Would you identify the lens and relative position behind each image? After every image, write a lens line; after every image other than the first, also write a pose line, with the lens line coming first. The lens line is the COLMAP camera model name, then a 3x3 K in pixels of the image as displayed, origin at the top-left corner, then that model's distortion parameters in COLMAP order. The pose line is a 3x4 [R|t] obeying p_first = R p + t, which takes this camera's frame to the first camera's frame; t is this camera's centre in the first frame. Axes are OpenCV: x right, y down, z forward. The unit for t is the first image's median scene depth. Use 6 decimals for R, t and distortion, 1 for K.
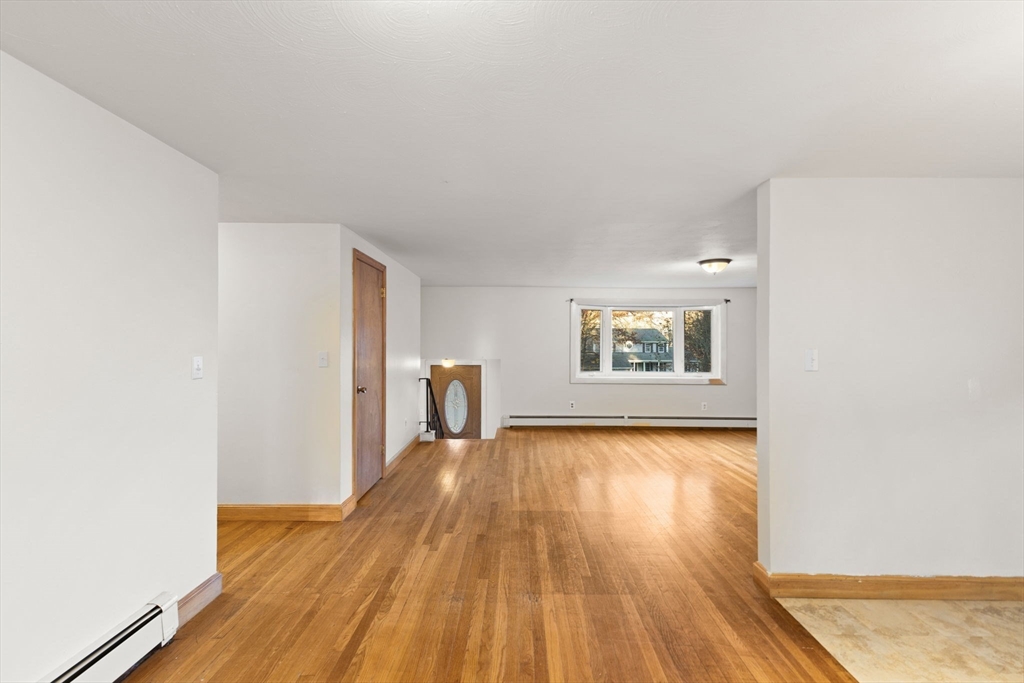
lens RADIAL K [[439.9, 0, 513.1], [0, 439.9, 343.3], [0, 0, 1]] dist [0.012040, -0.003760]
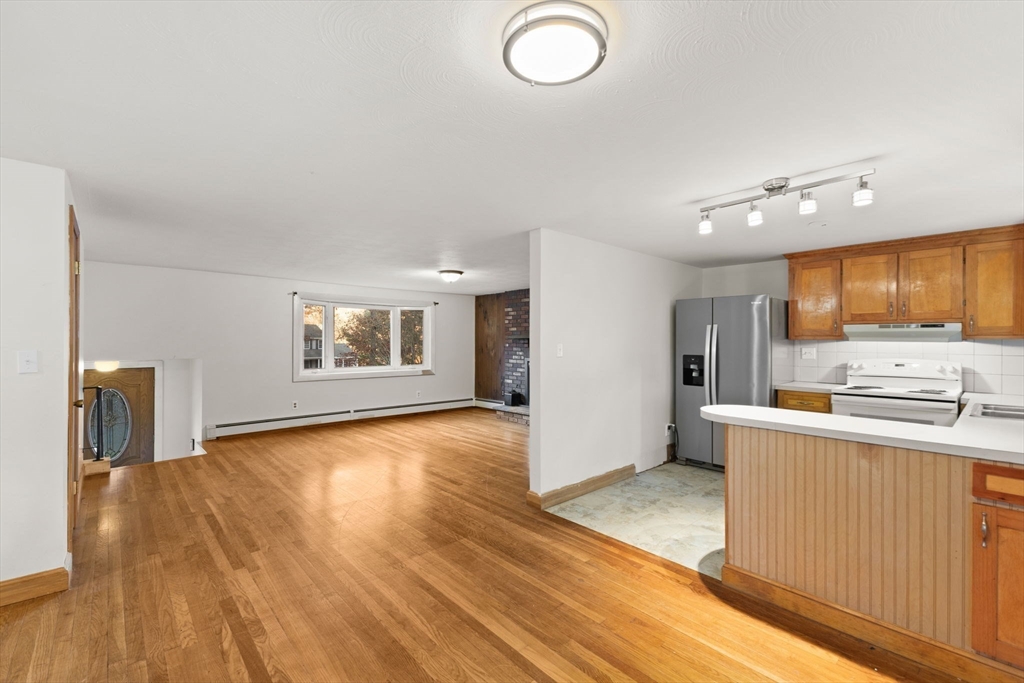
lens RADIAL K [[439.3, 0, 512.0], [0, 439.3, 341.5], [0, 0, 1]] dist [0.007134, -0.000301]
pose [[0.732831, -0.003178, 0.680404, -0.432200], [0.000089, 0.999990, 0.004575, 0.001320], [-0.680411, -0.003293, 0.732823, -0.009976]]
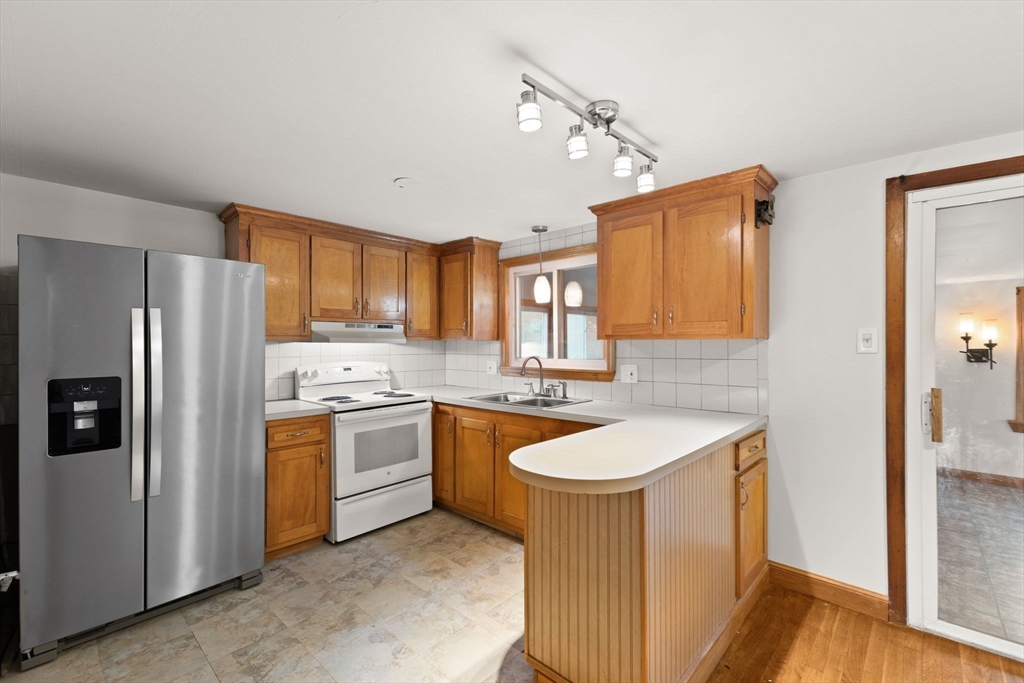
lens RADIAL K [[439.9, 0, 513.1], [0, 439.9, 343.3], [0, 0, 1]] dist [0.012040, -0.003760]
pose [[-0.740601, -0.004445, 0.671930, 0.273681], [-0.001257, 0.999986, 0.005230, 0.001834], [-0.671944, 0.003028, -0.740596, 0.846613]]
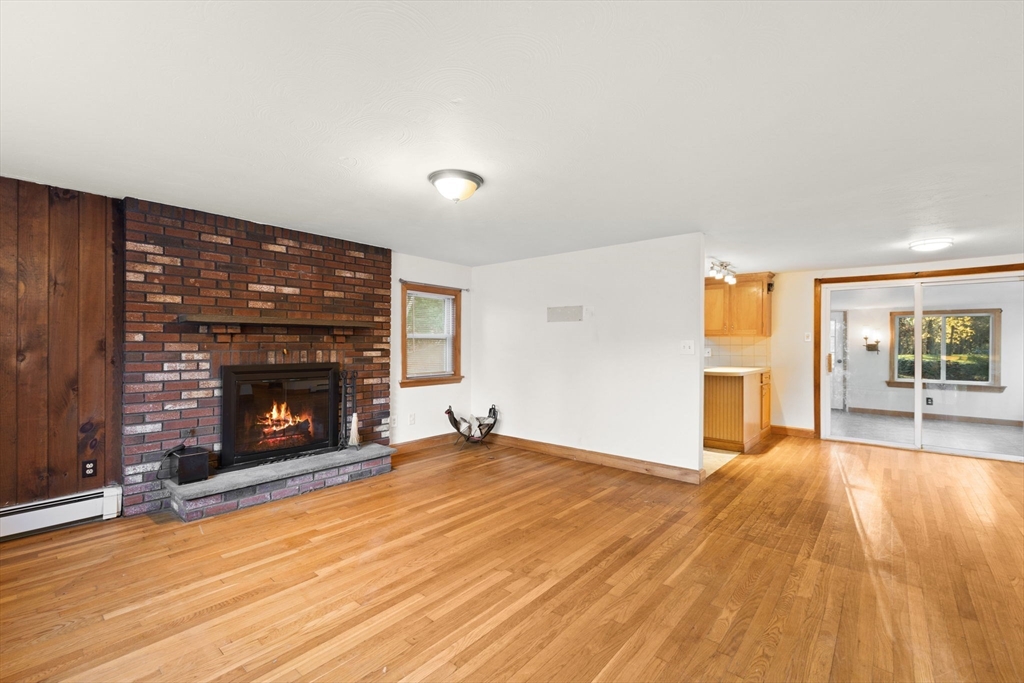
lens RADIAL K [[439.9, 0, 513.1], [0, 439.9, 343.3], [0, 0, 1]] dist [0.012040, -0.003760]
pose [[-0.768813, -0.006504, 0.639441, 0.057075], [-0.009013, 0.999959, -0.000666, 0.046680], [-0.639411, -0.006275, -0.768840, 2.456005]]
